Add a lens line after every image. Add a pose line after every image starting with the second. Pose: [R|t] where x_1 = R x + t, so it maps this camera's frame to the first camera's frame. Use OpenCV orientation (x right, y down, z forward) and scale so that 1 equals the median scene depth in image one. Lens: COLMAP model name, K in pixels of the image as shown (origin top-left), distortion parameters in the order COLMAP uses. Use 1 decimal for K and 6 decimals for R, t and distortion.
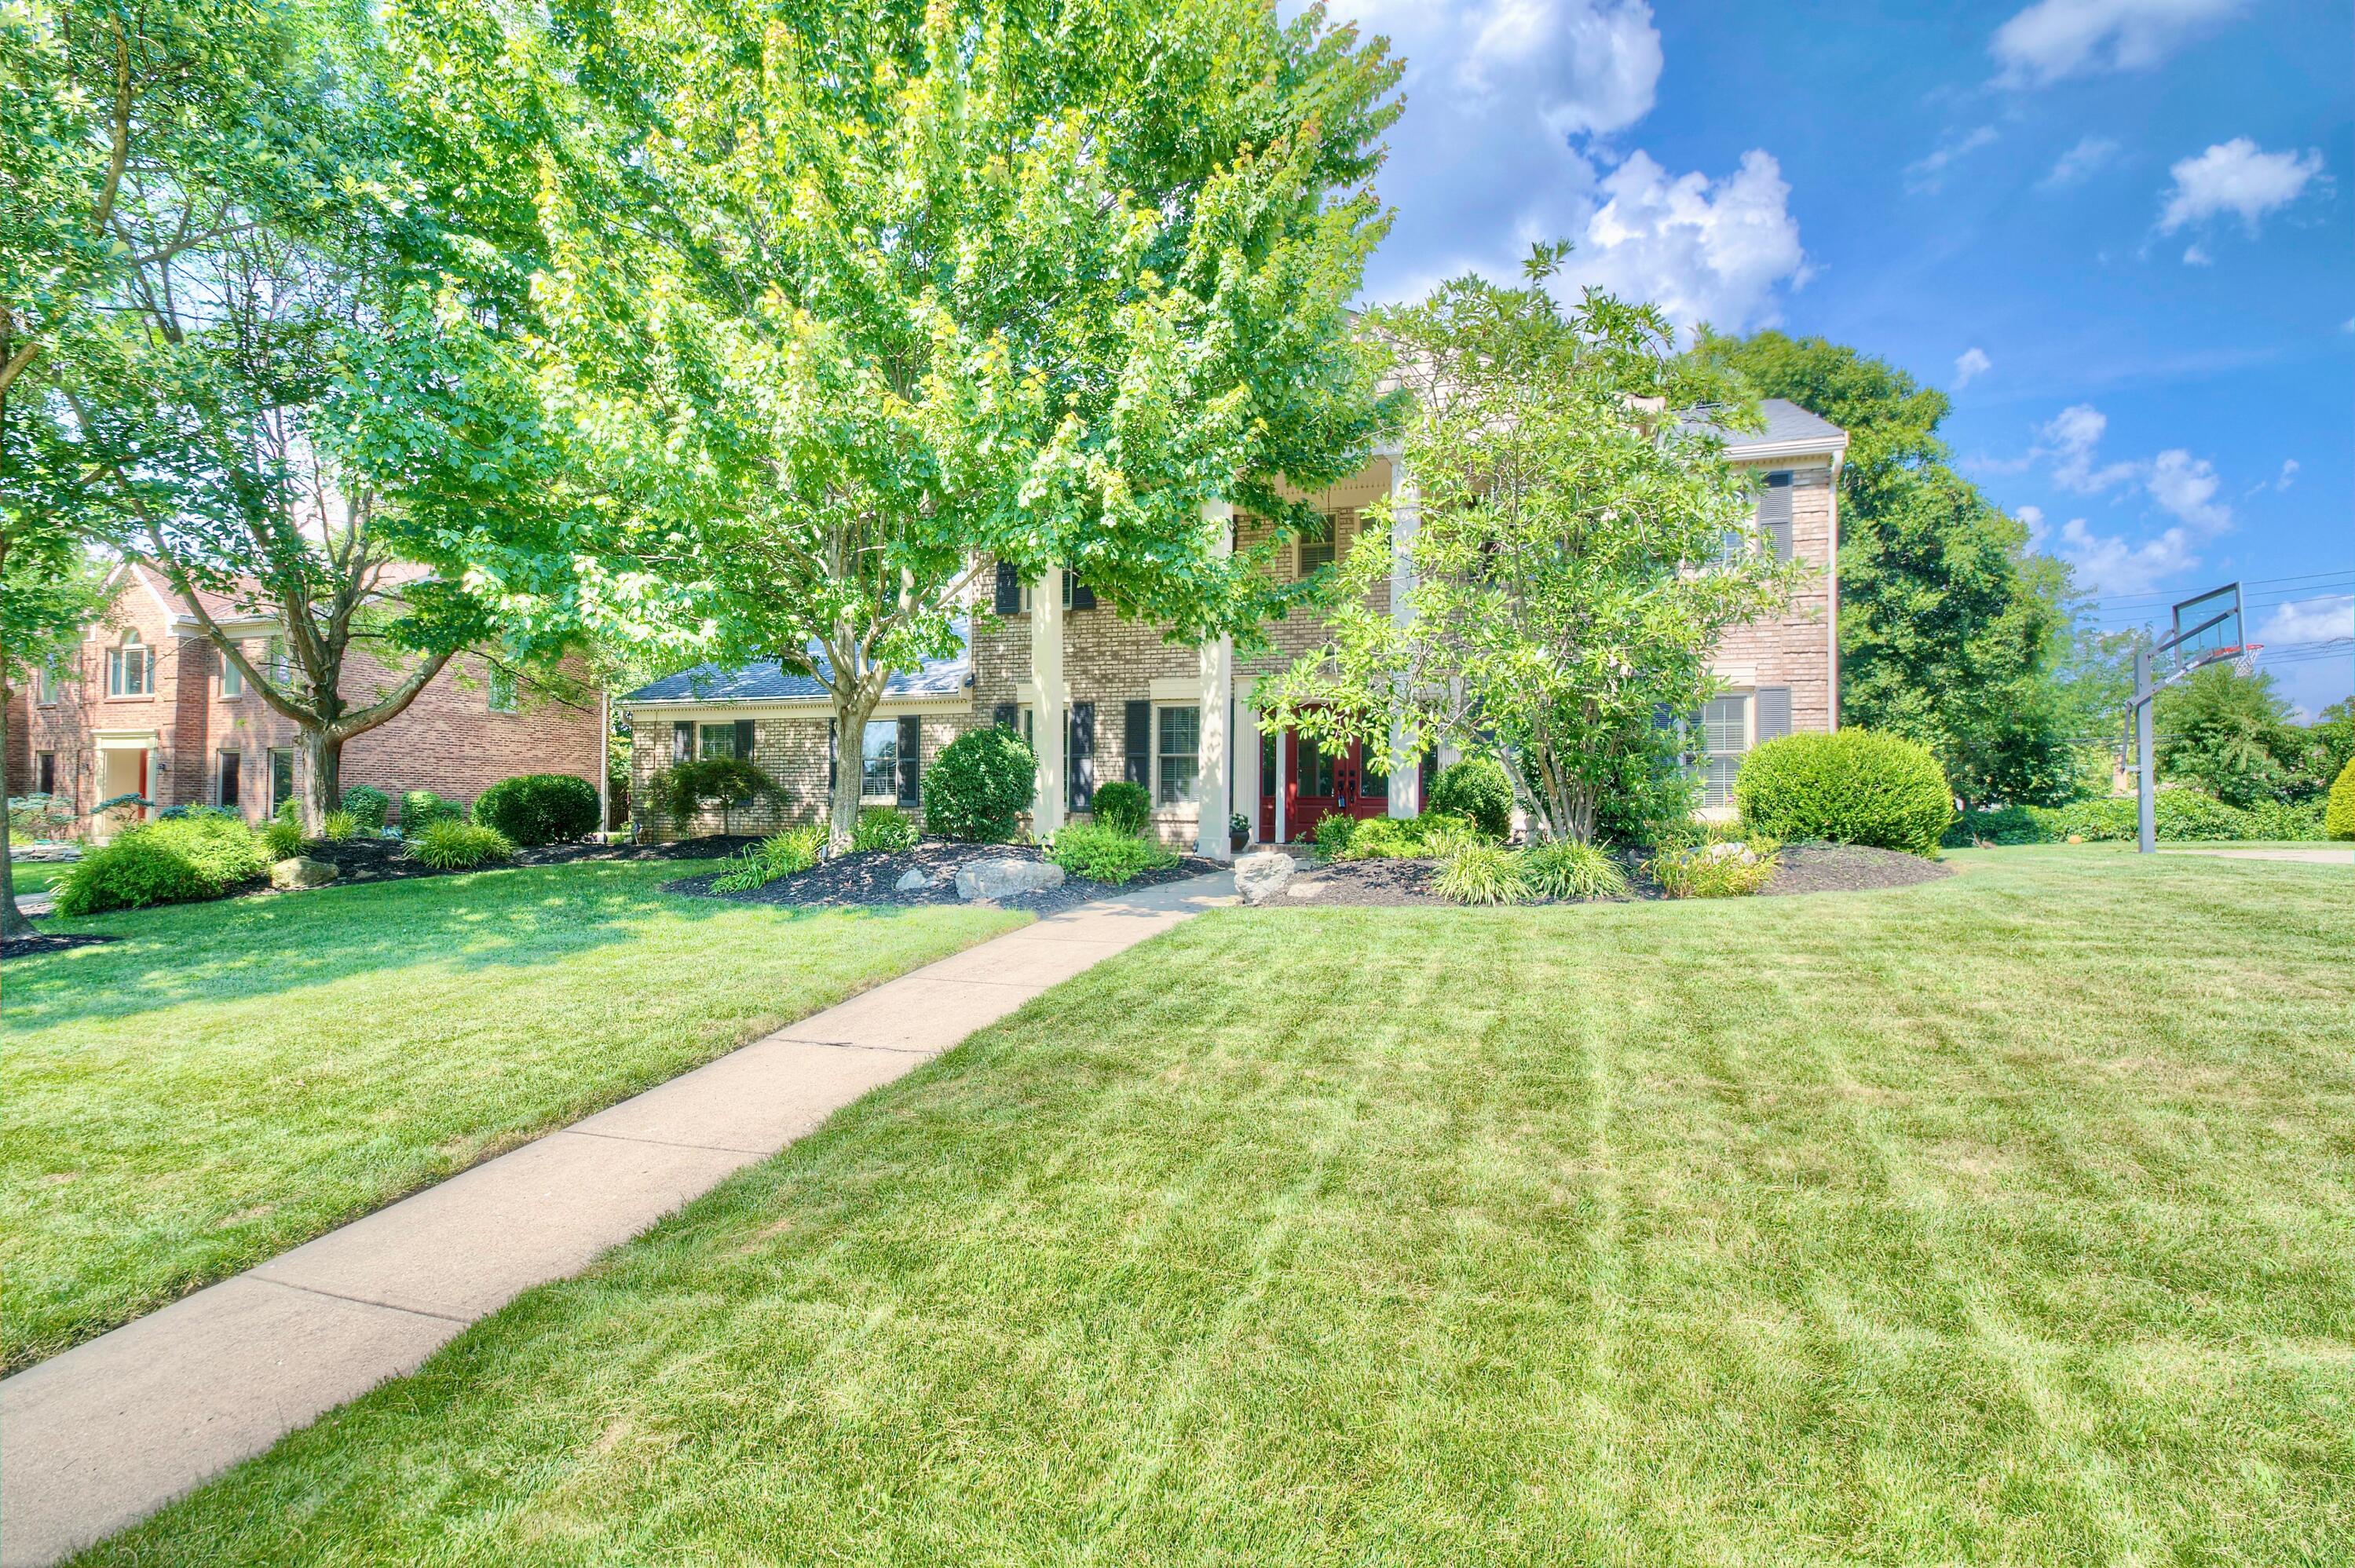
lens RADIAL K [[1150.6, 0, 1163.8], [0, 1150.6, 775.8], [0, 0, 1]] dist [0.001635, 0.000341]
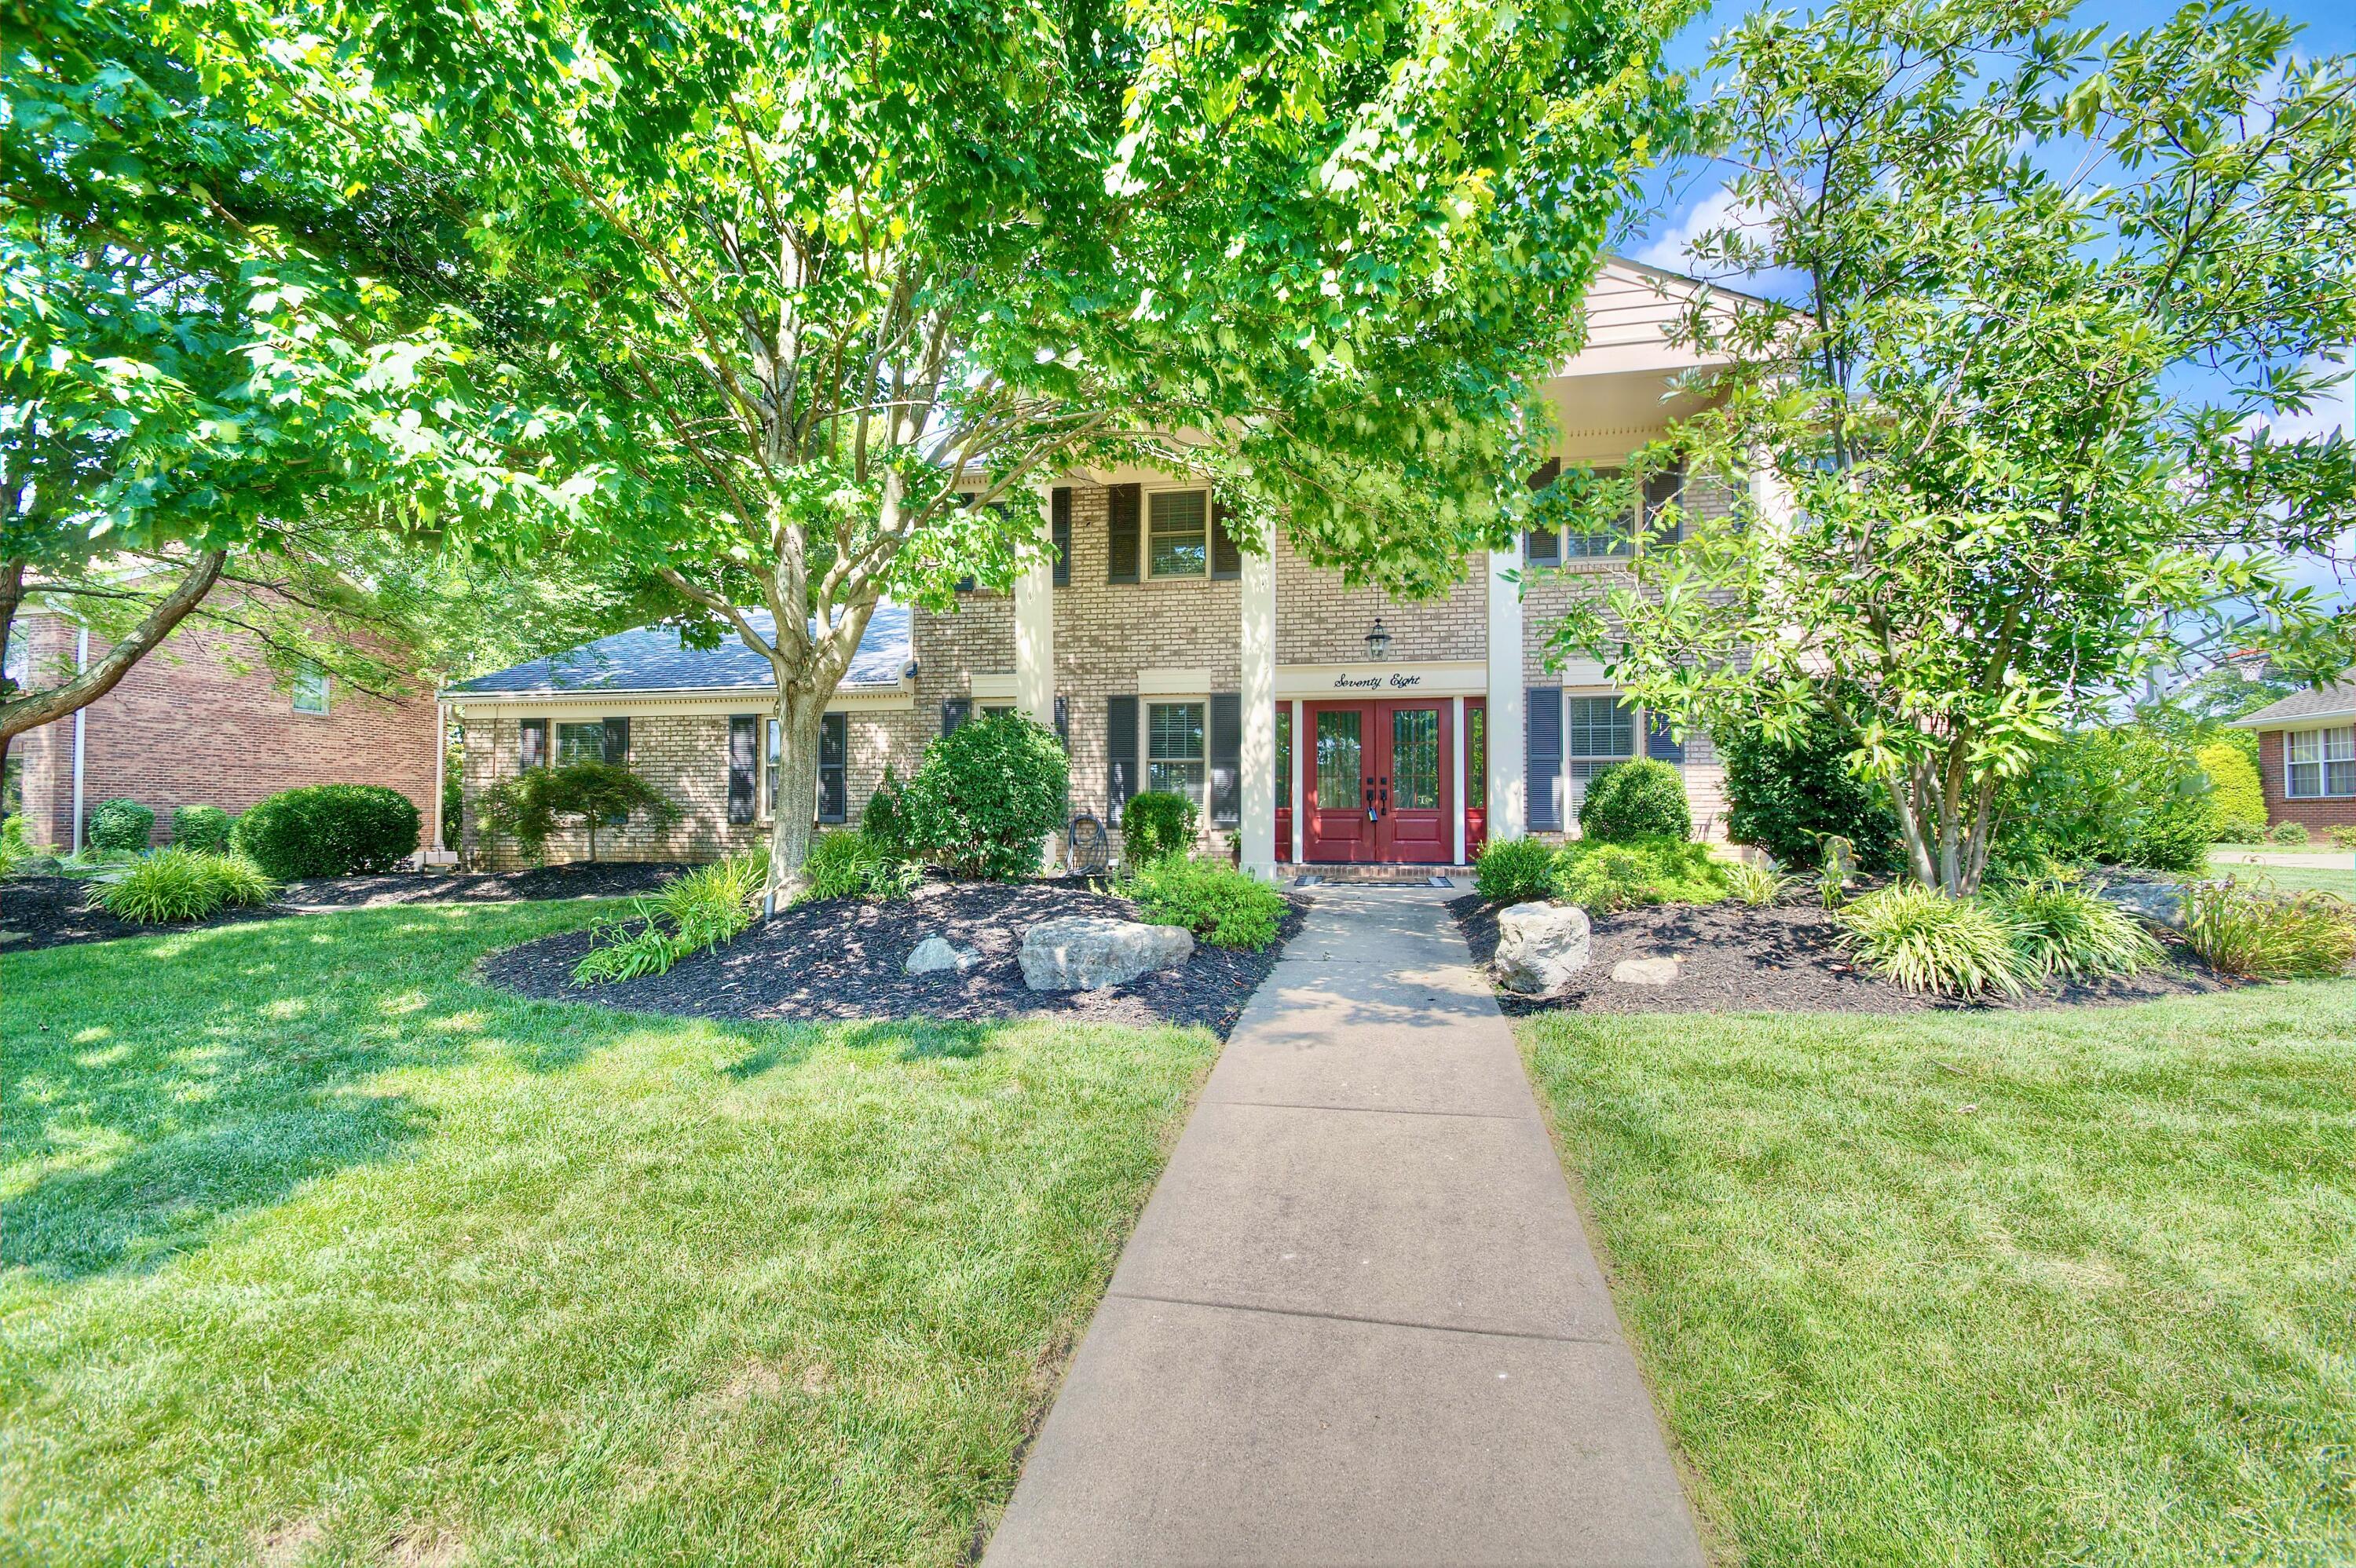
lens RADIAL K [[1028.3, 0, 1184.1], [0, 1028.3, 781.8], [0, 0, 1]] dist [0.005233, -0.010779]
pose [[0.986270, -0.000708, 0.165139, -0.102221], [0.001358, 0.999992, -0.003822, 0.000496], [-0.165135, 0.003994, 0.986263, 0.250234]]
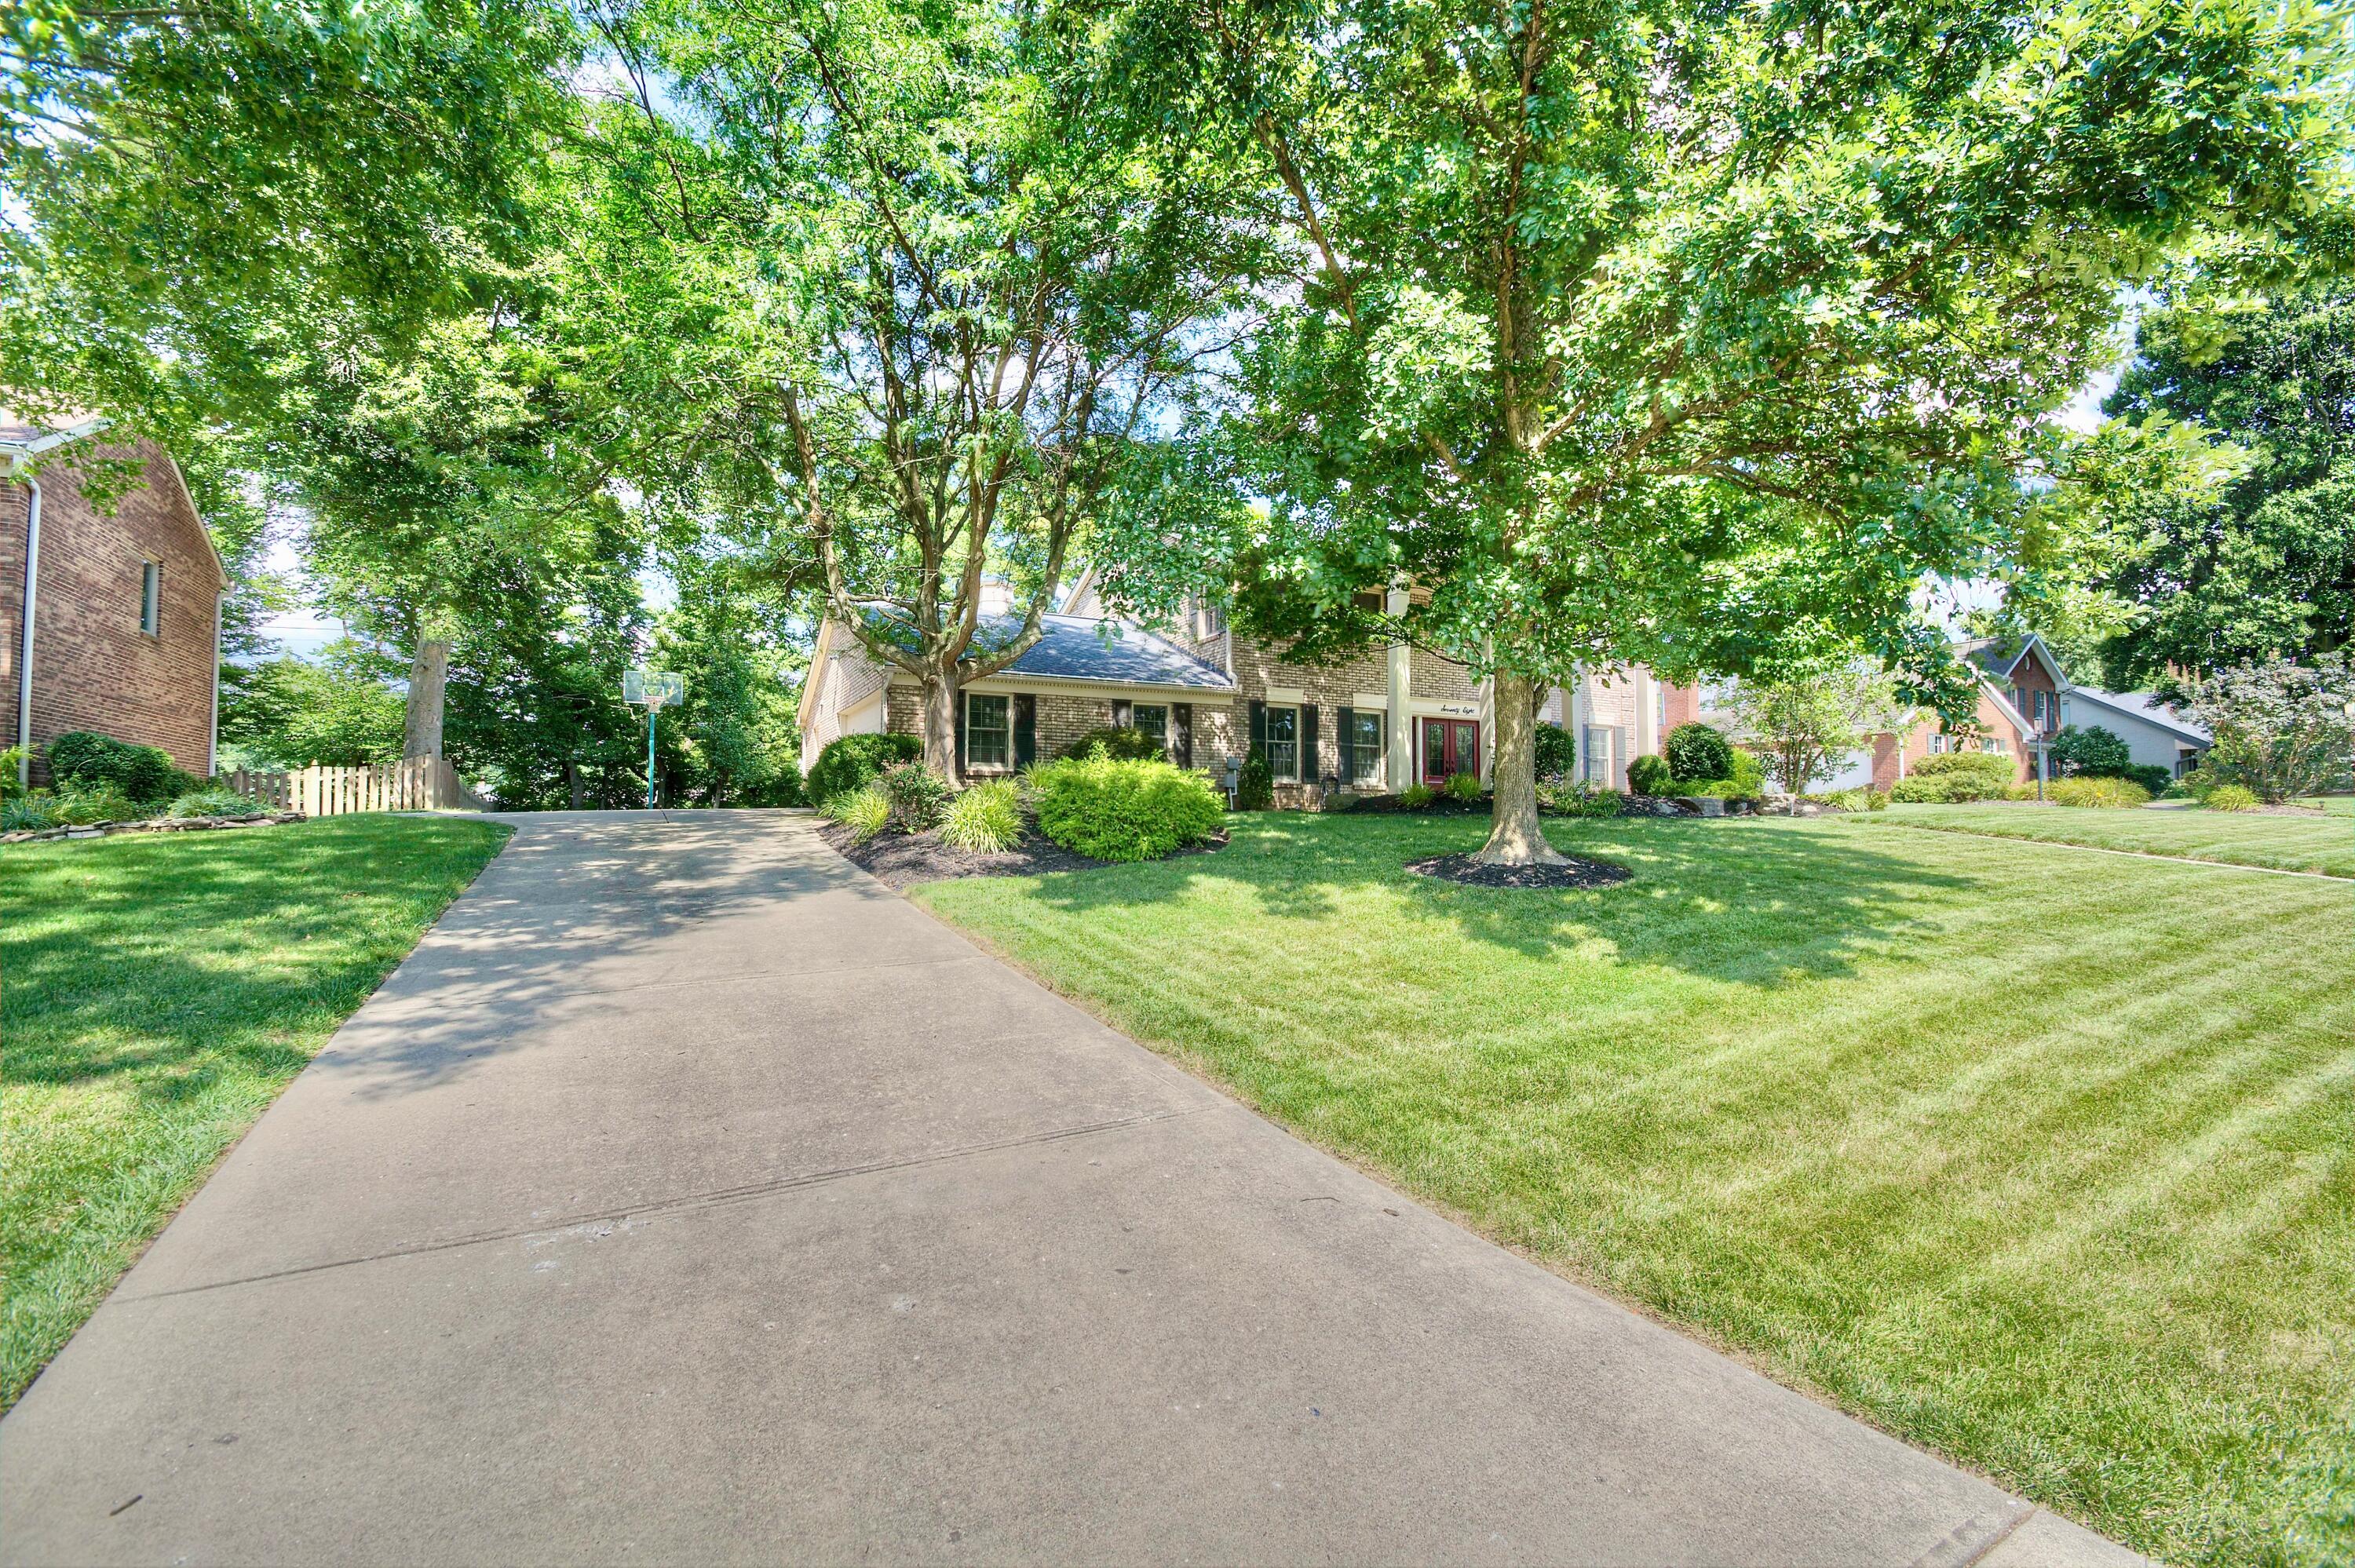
lens RADIAL K [[1027.8, 0, 1171.3], [0, 1027.8, 791.3], [0, 0, 1]] dist [0.005233, -0.010779]
pose [[0.652834, 0.015986, 0.757333, -1.127351], [-0.016794, 0.999837, -0.006627, 0.051993], [-0.757315, -0.008393, 0.652996, 0.324983]]
